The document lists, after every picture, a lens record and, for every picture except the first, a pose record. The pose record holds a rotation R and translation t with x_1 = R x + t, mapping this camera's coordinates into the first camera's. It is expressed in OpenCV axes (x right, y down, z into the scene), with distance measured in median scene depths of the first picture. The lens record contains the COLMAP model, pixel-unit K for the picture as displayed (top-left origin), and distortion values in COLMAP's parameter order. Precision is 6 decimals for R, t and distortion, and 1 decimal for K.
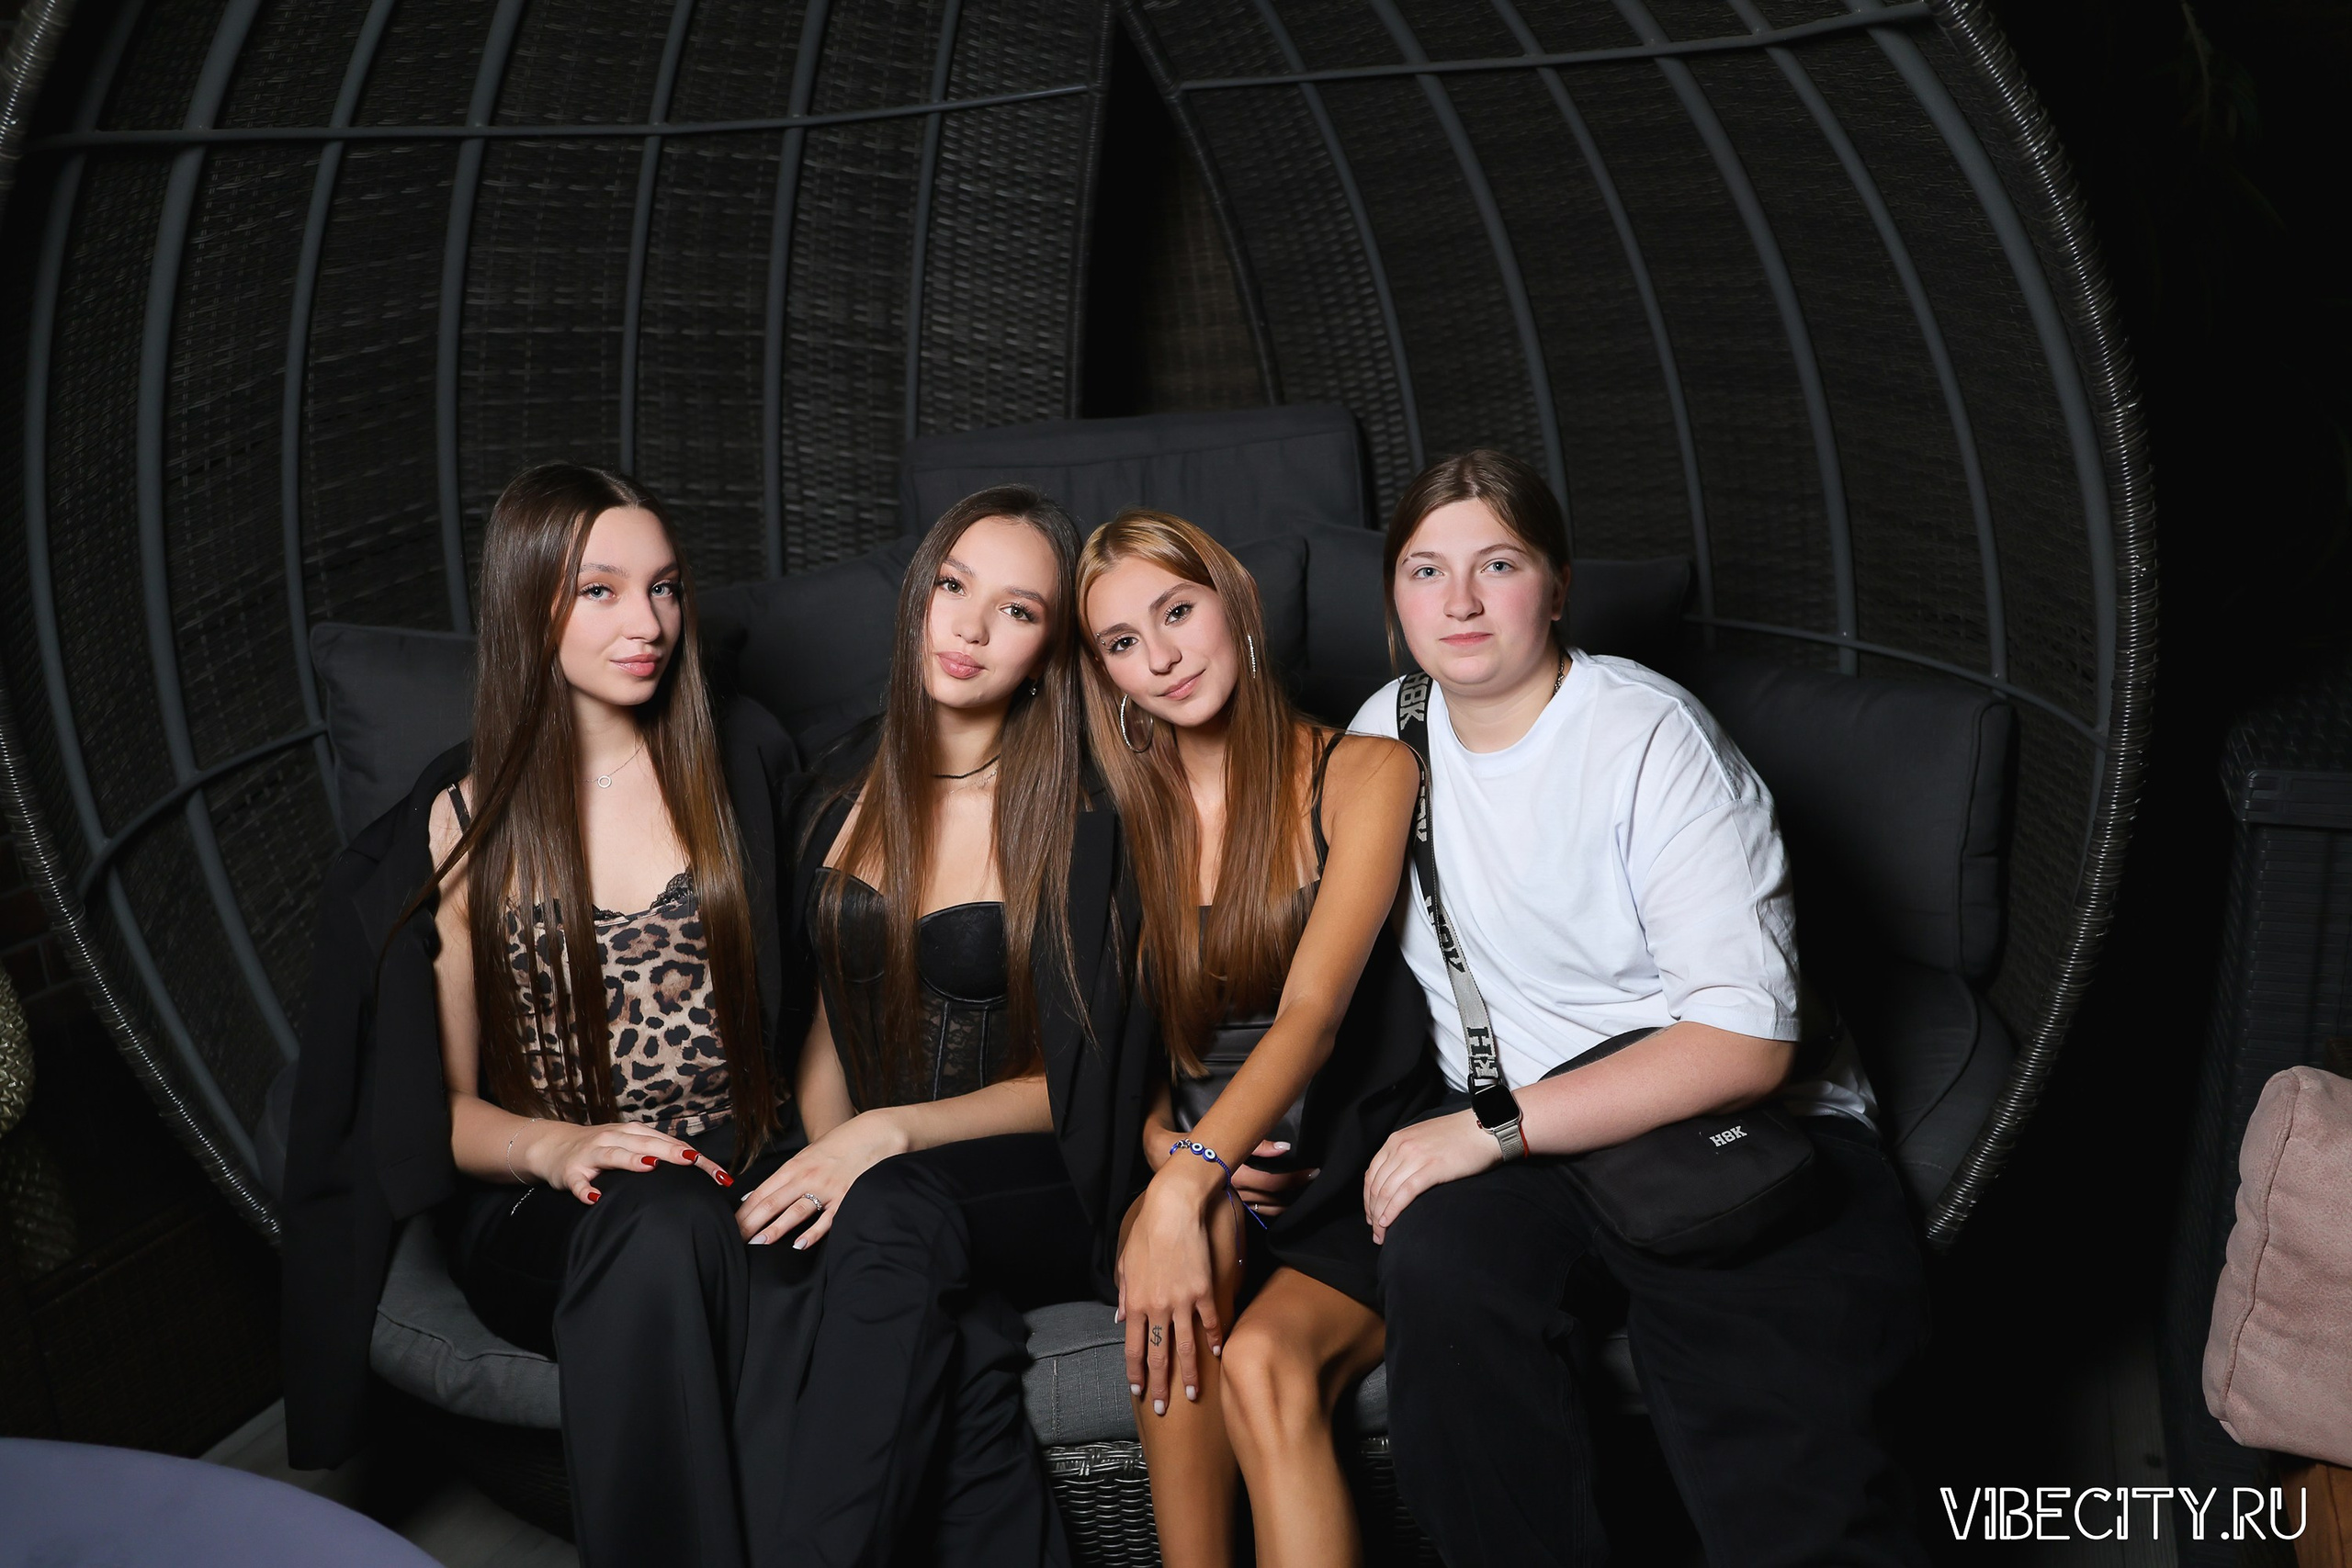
lens RADIAL K [[1903.5, 0, 1172.5], [0, 1903.5, 785.5], [0, 0, 1]] dist [-0.030115, 0.015931]
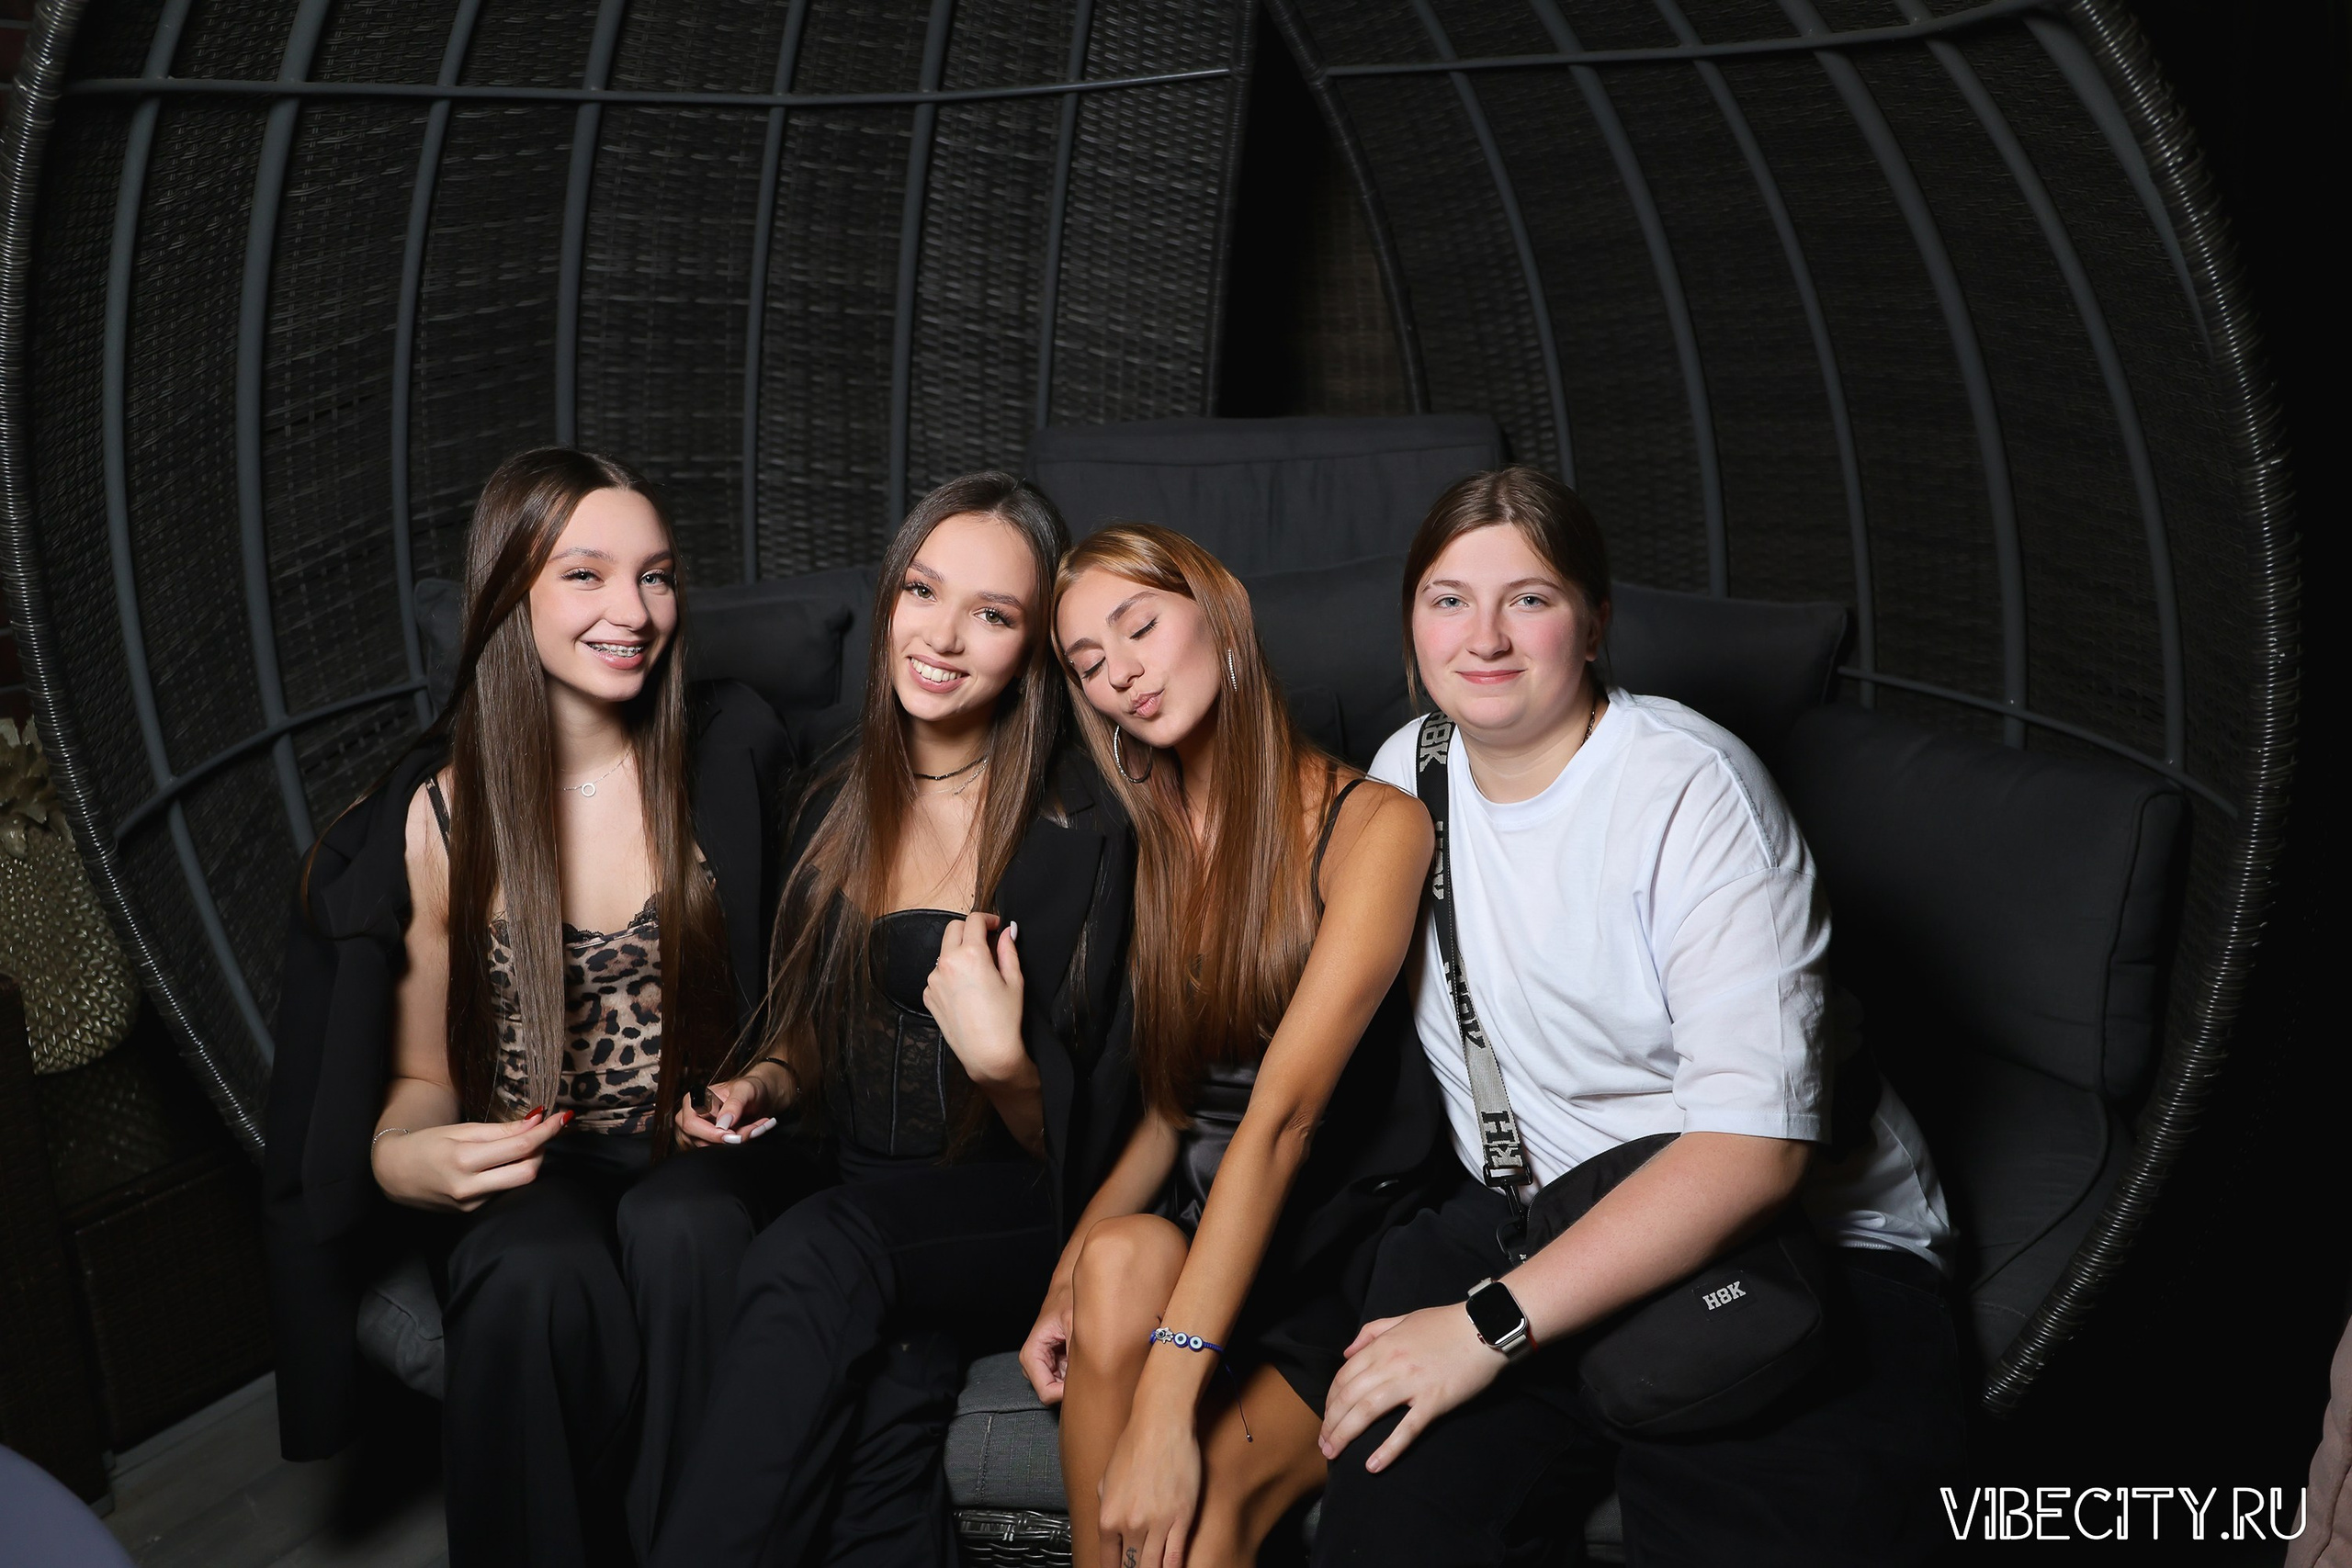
lens RADIAL K [[1903.5, 0, 1173.8], [0, 1903.5, 783.0], [0, 0, 1]] dist [-0.030115, 0.015931]
pose [[0.986675, 0.079860, -0.141758, 0.097591], [-0.080222, 0.996772, 0.003173, -0.013067], [0.141554, 0.008241, 0.989896, 0.059919]]
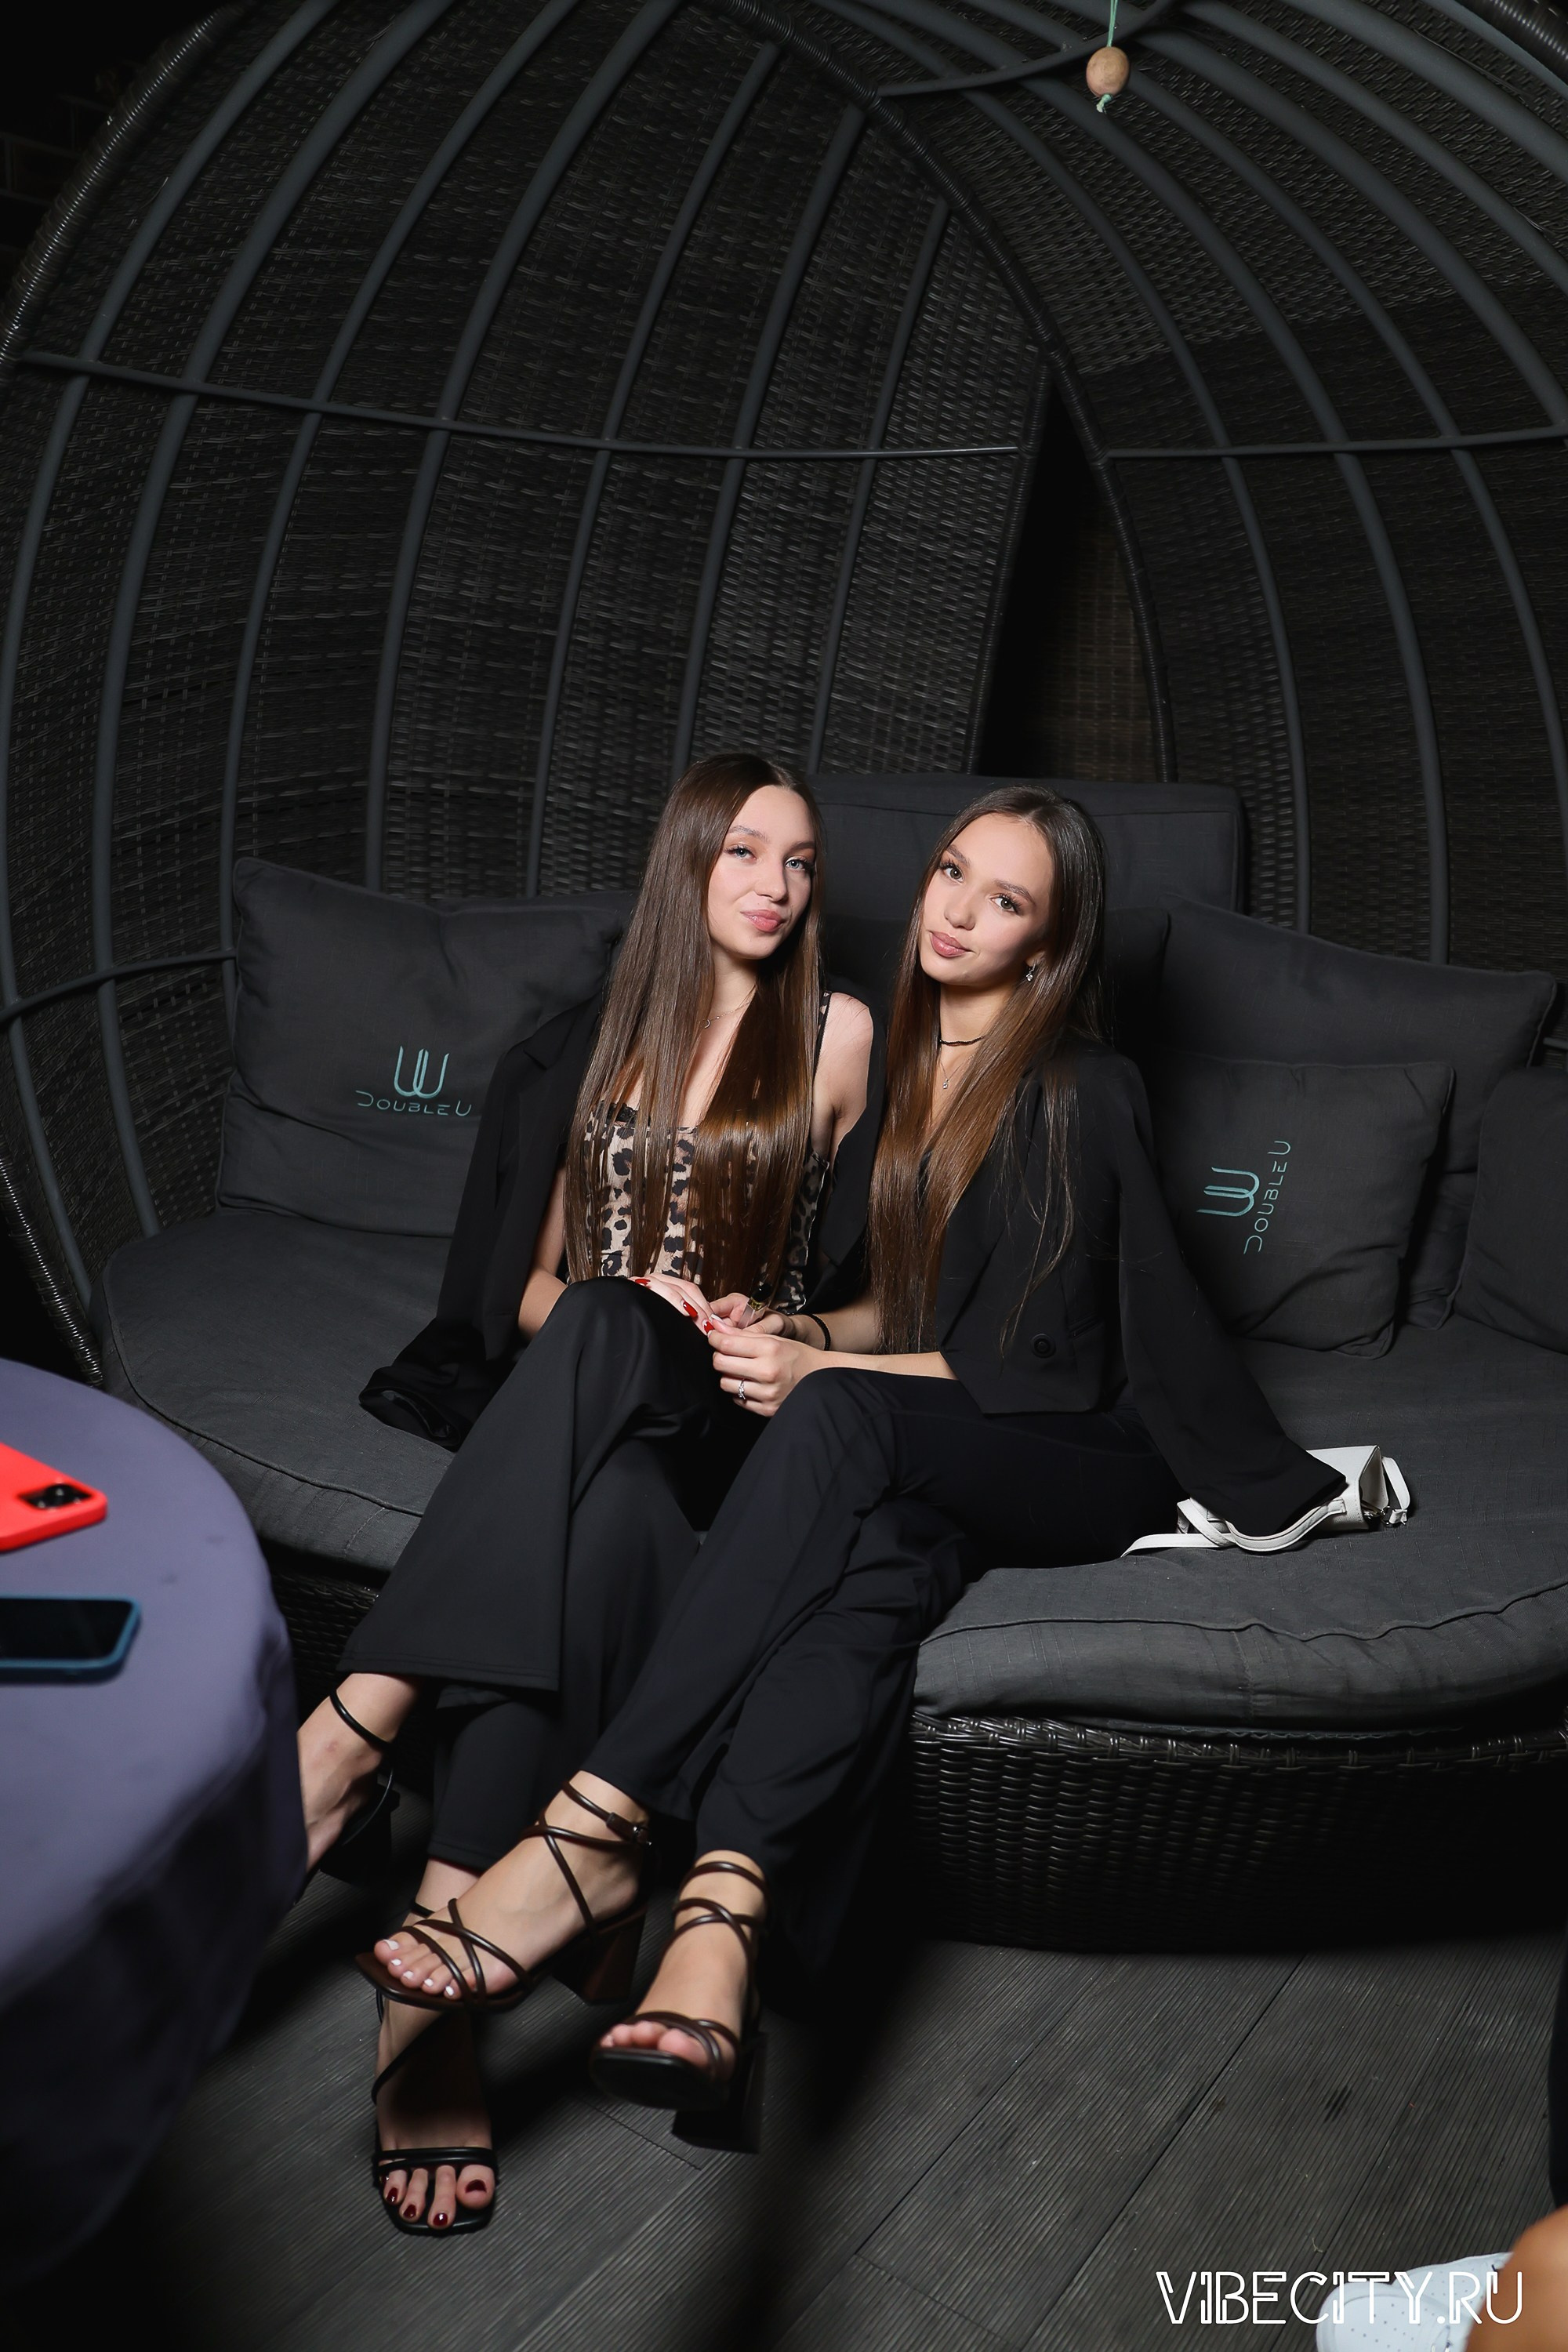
lens RADIAL K [[1903.7, 0, 771.5], [0, 1903.7, 1183.1], [0, 0, 1]] dist [-0.030115, 0.015931]
pose [[0.967975, 0.158039, -0.195058, 0.096290], [-0.165278, 0.986017, -0.021309, 0.076381], [0.188963, 0.052865, 0.980560, -0.018667]]
